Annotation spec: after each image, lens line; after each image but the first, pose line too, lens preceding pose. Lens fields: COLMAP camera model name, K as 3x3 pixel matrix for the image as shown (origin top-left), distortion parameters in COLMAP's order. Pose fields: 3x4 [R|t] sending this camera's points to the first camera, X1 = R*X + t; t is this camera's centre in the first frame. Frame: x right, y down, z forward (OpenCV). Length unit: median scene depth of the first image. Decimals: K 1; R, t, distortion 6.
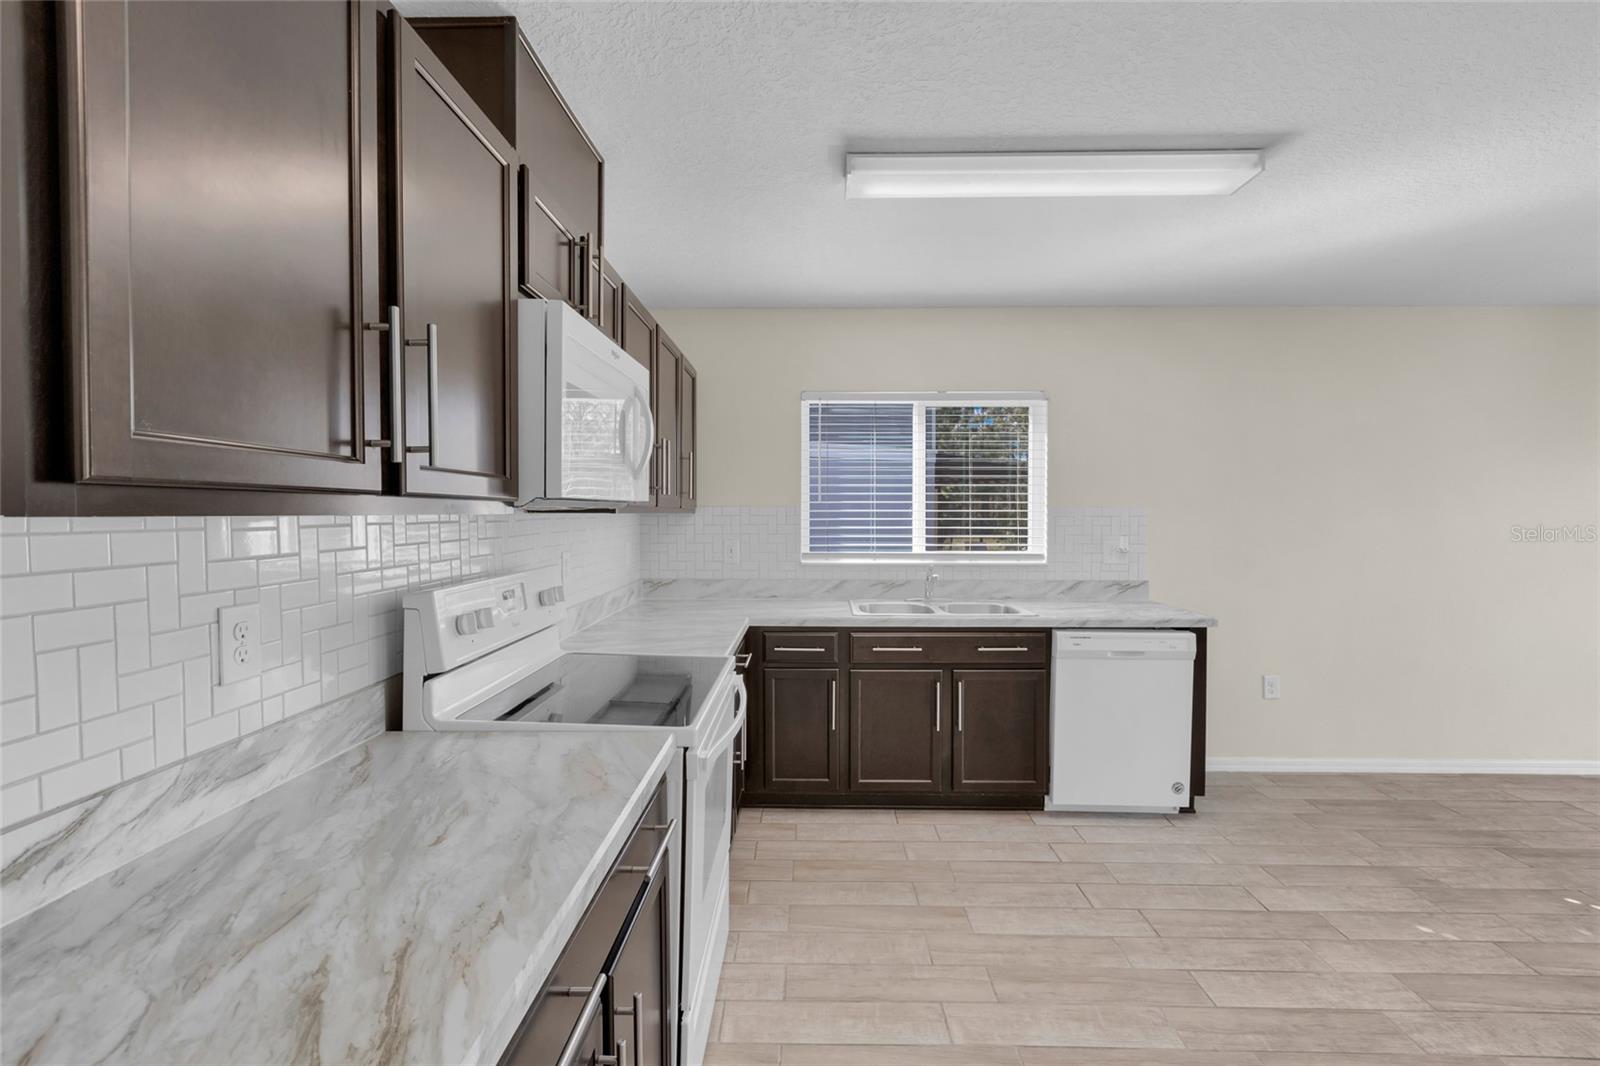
lens RADIAL K [[705.1, 0, 801.2], [0, 705.1, 530.1], [0, 0, 1]] dist [-0.000442, -0.000262]
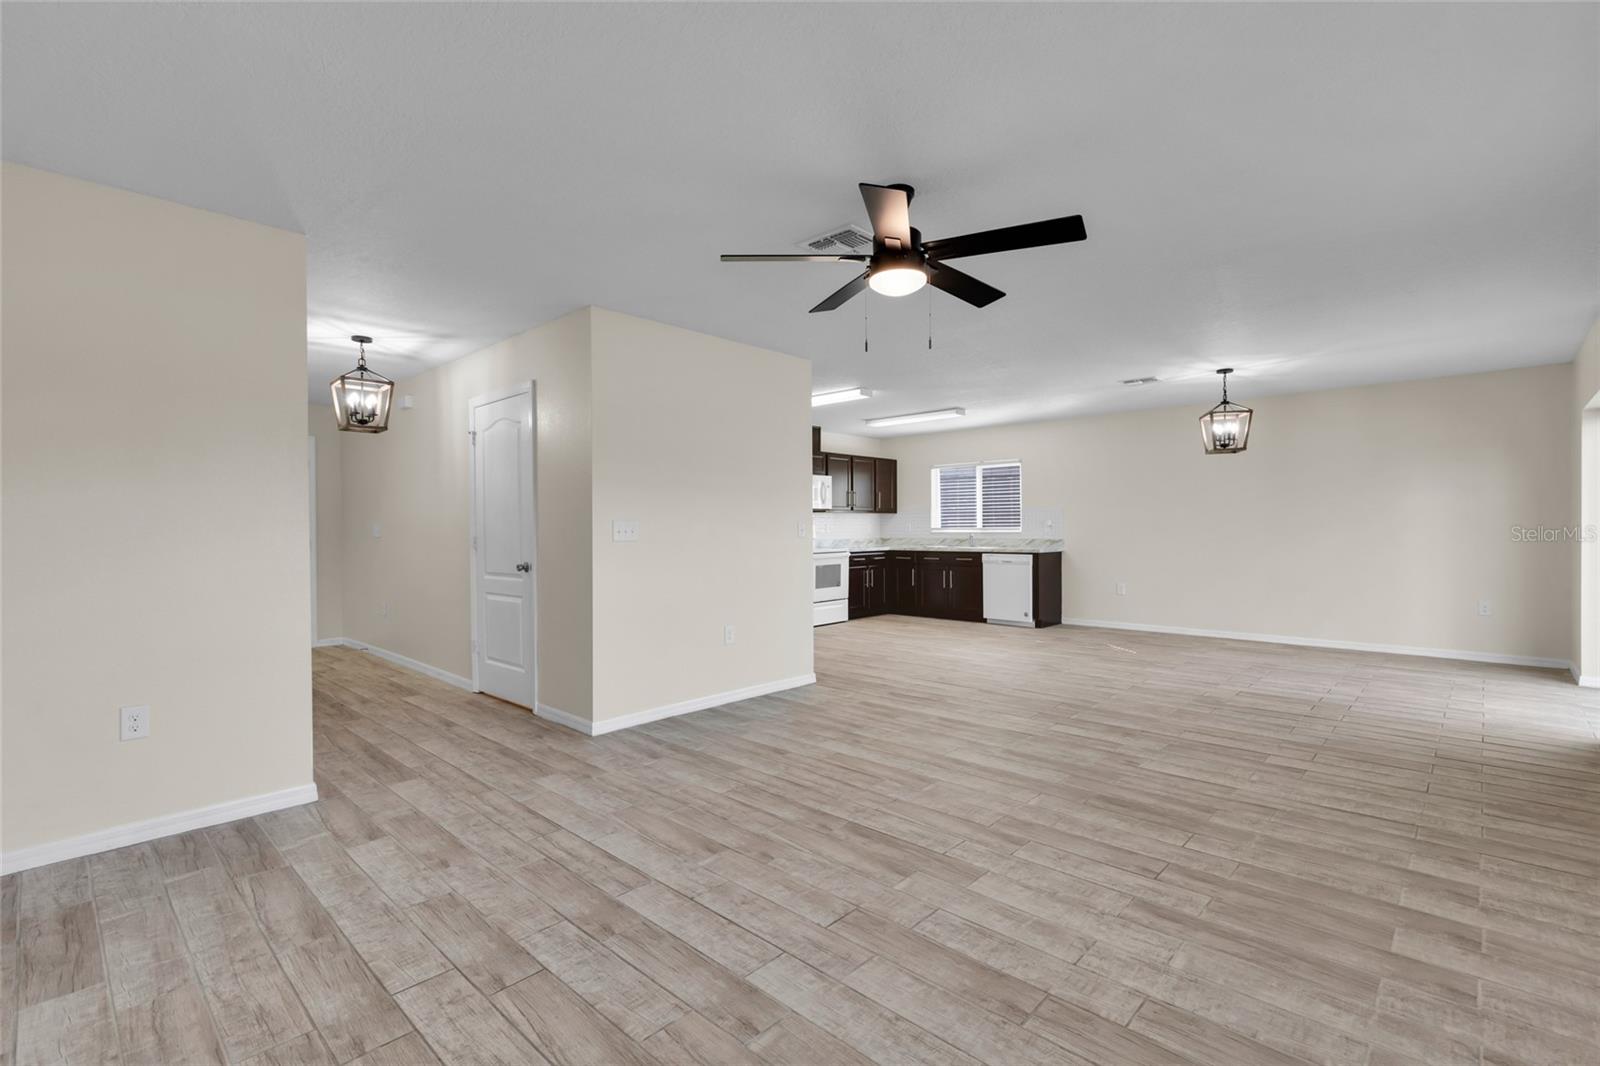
lens RADIAL K [[731.3, 0, 800.0], [0, 731.3, 533.0], [0, 0, 1]] dist [0.000324, 0.000156]
pose [[0.740236, -0.002891, -0.672341, 1.853332], [-0.009600, 0.999843, -0.014869, 0.122921], [0.672278, 0.017461, 0.740093, -1.654468]]
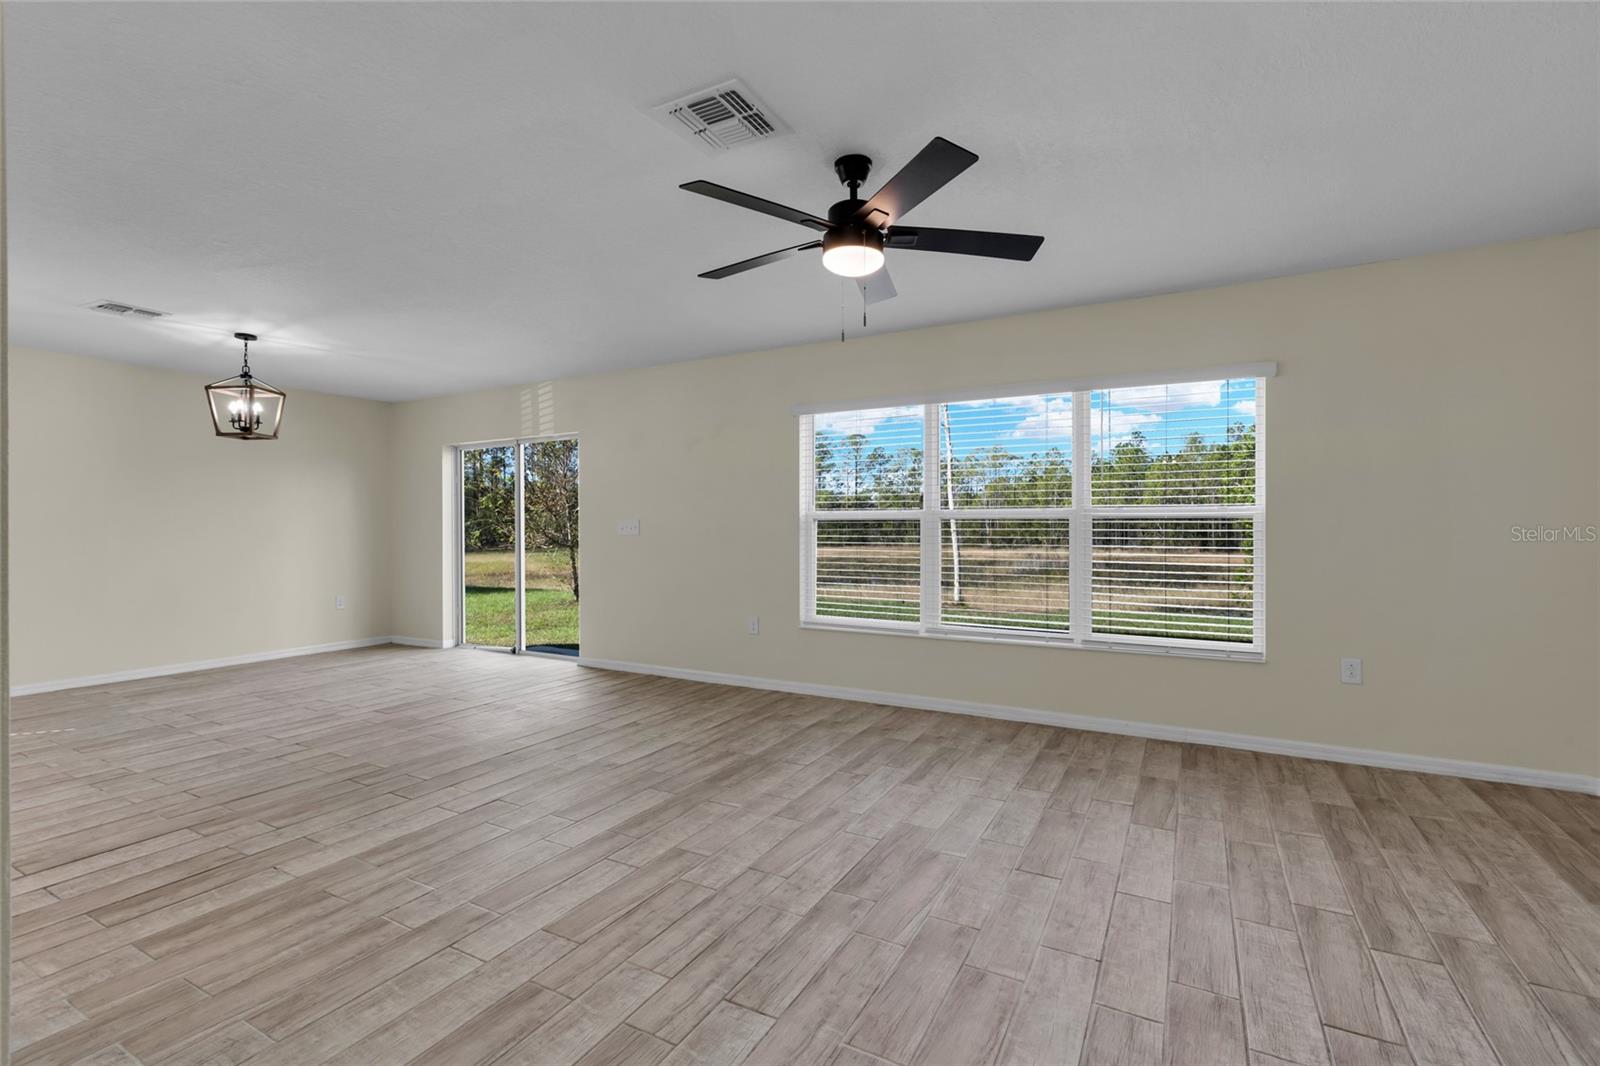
lens RADIAL K [[710.8, 0, 800.0], [0, 710.8, 533.0], [0, 0, 1]] dist [0.001559, -0.000208]
pose [[0.462377, -0.010469, 0.886622, 0.493167], [0.026477, 0.999647, -0.002004, 0.103432], [-0.886288, 0.024401, 0.462491, -1.199800]]
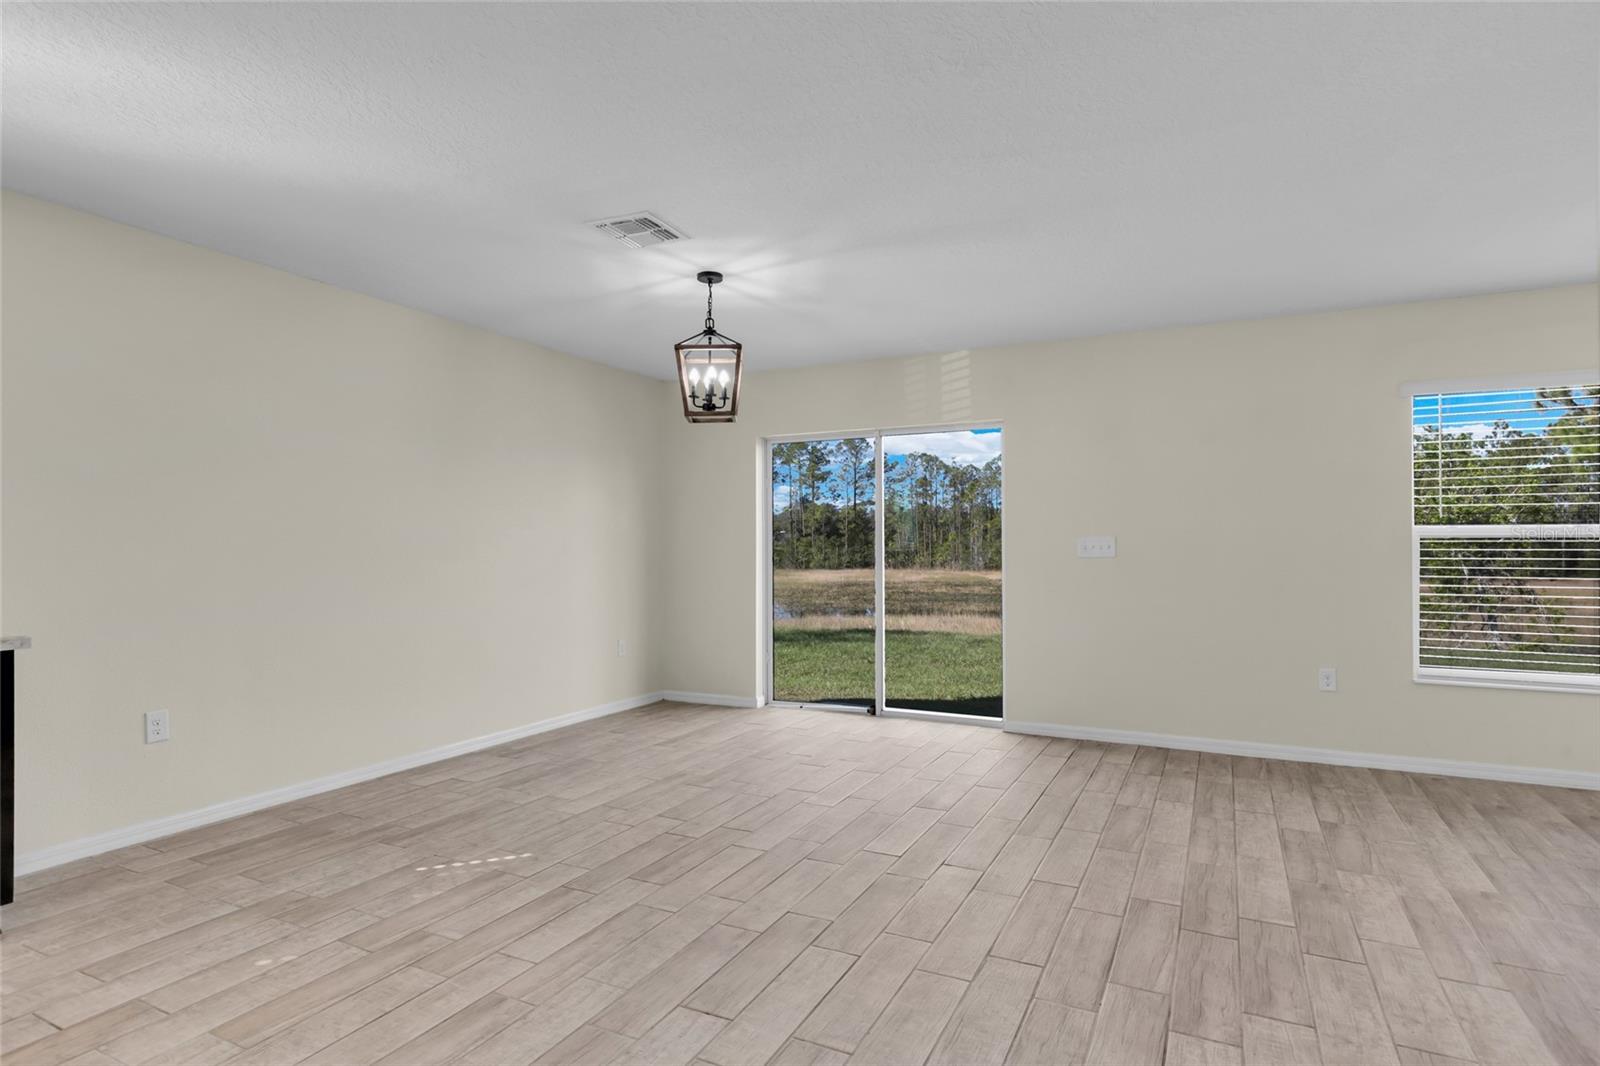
lens RADIAL K [[840.8, 0, 803.5], [0, 840.8, 543.5], [0, 0, 1]] dist [-0.001505, -0.000207]
pose [[0.428838, 0.000160, 0.903382, 0.188052], [0.025914, 0.999586, -0.012479, 0.070267], [-0.903010, 0.028762, 0.428656, -0.039296]]
